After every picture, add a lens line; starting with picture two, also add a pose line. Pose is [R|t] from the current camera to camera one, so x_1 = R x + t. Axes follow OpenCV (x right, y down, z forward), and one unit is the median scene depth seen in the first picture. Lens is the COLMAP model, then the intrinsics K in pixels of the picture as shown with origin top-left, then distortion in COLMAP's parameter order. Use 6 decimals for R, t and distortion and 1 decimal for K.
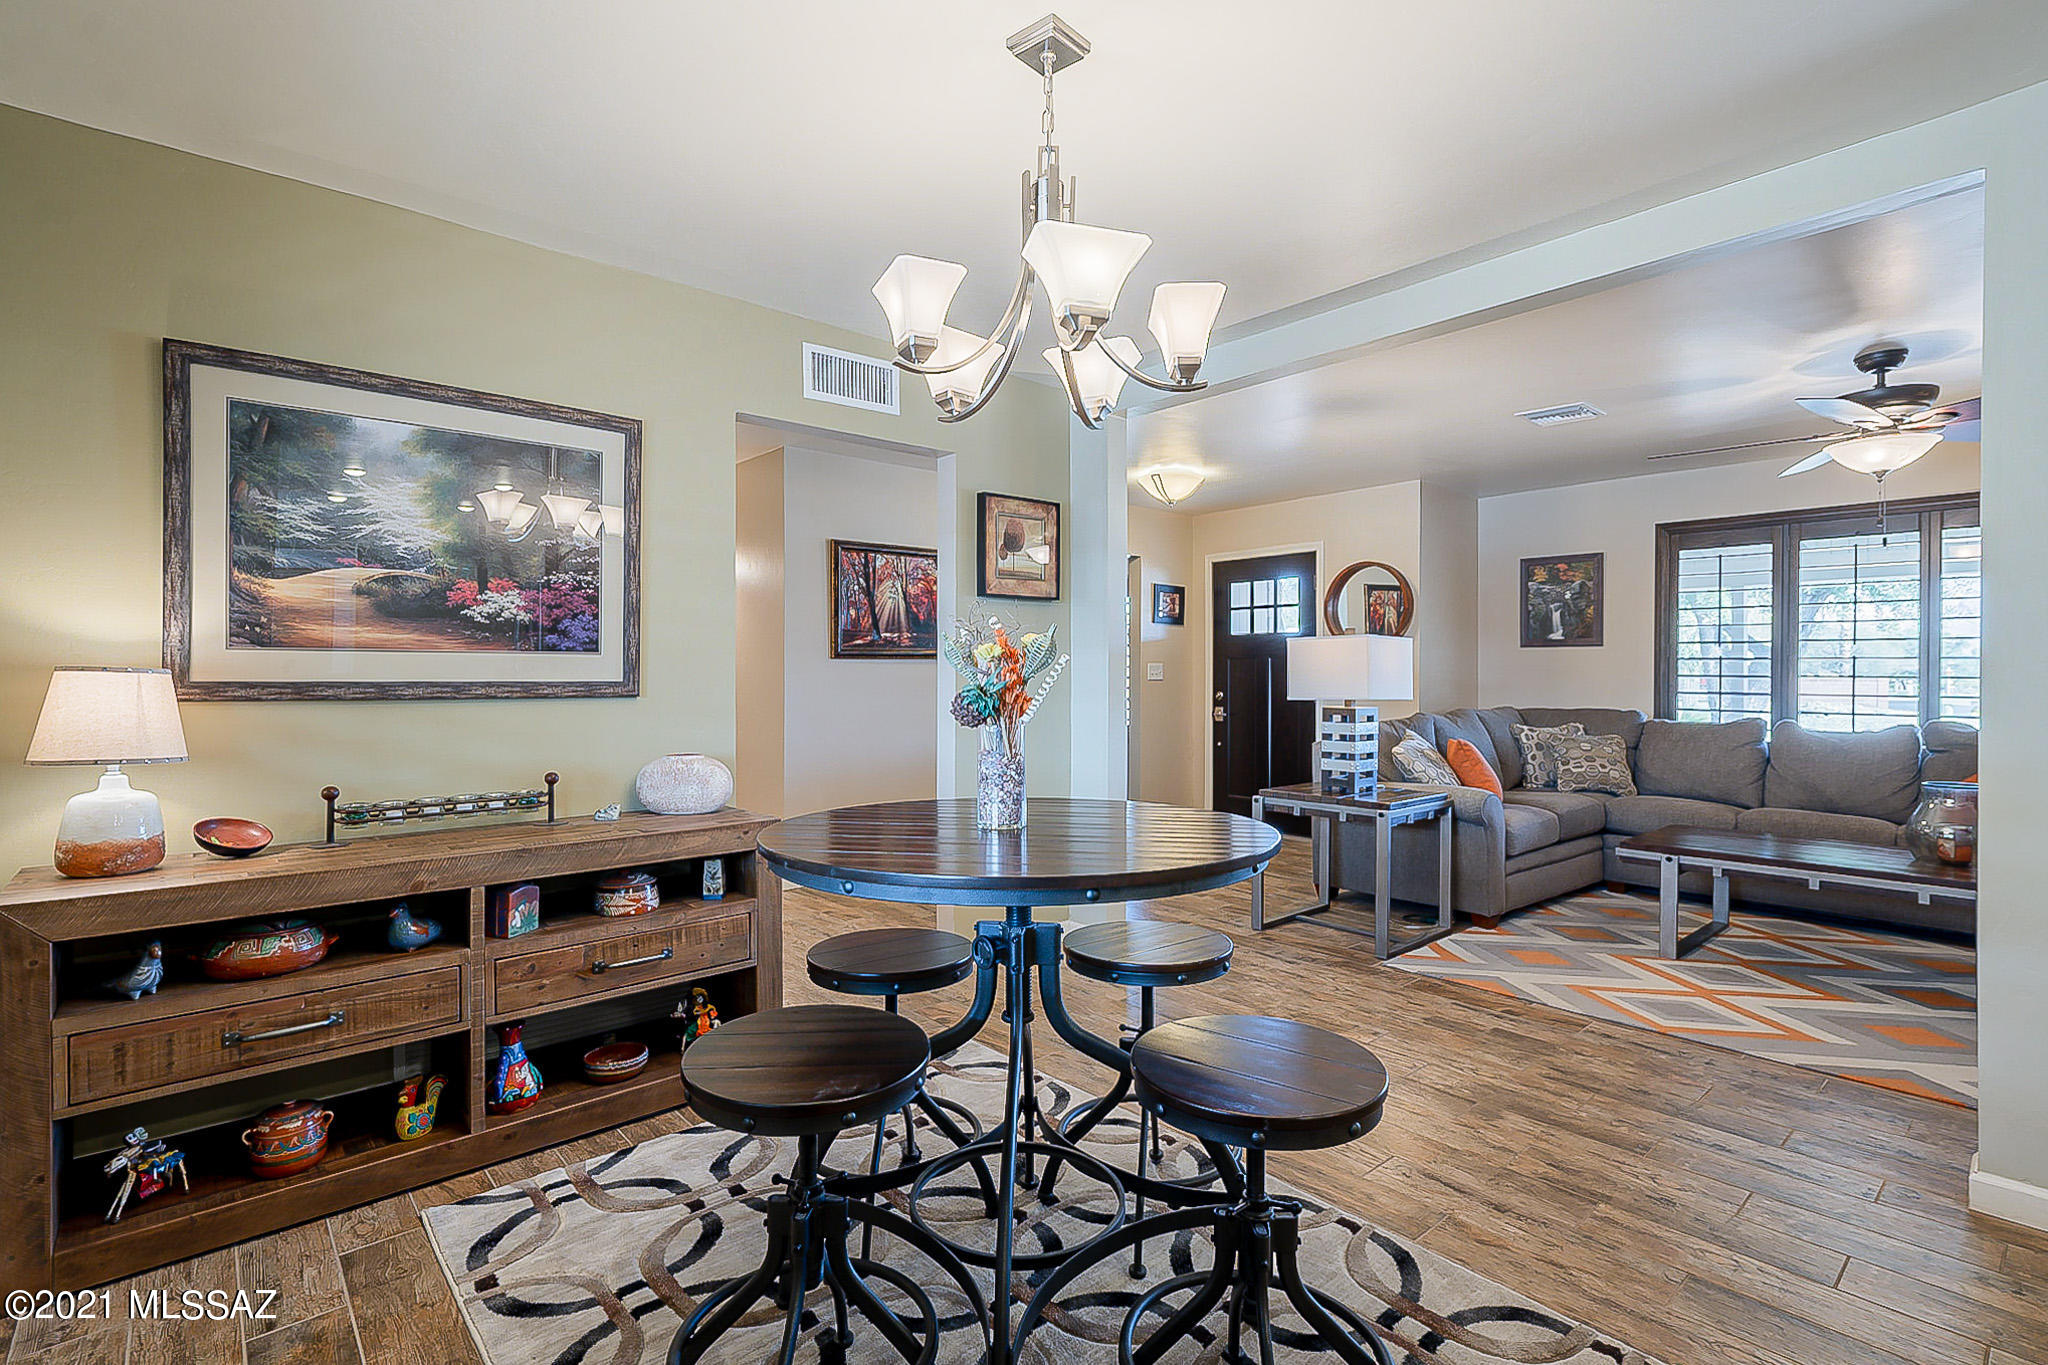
lens RADIAL K [[955.8, 0, 1020.1], [0, 955.8, 670.1], [0, 0, 1]] dist [-0.001905, 0.001038]
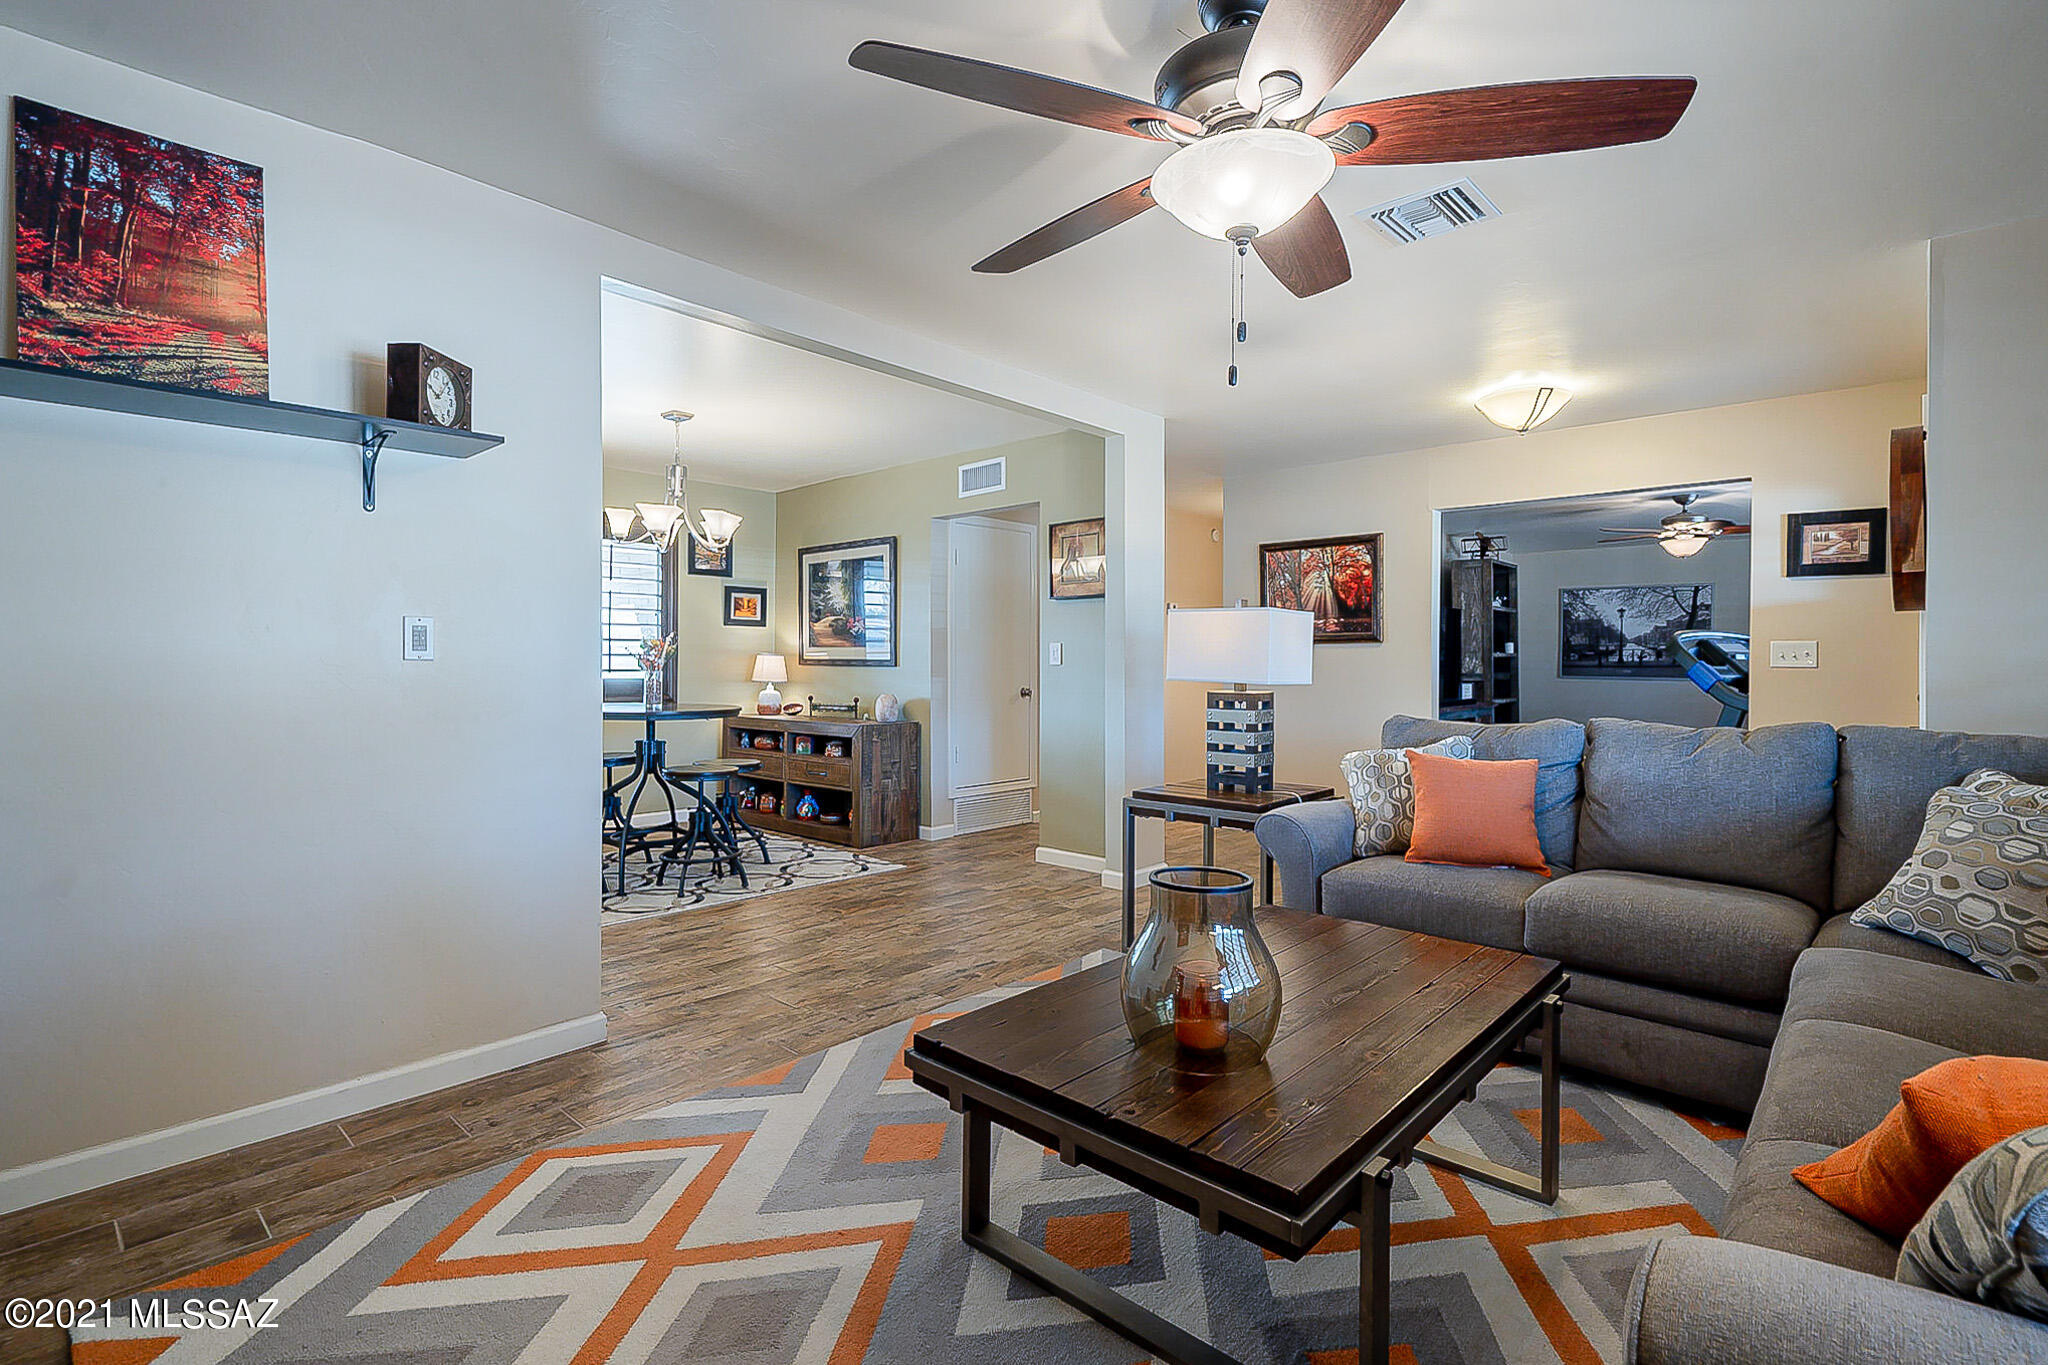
lens RADIAL K [[955.8, 0, 1019.7], [0, 955.8, 667.6], [0, 0, 1]] dist [-0.001905, 0.001038]
pose [[0.106756, 0.007264, -0.994259, 1.784263], [-0.000140, 0.999973, 0.007291, 0.014718], [0.994285, -0.000639, 0.106754, 1.077481]]
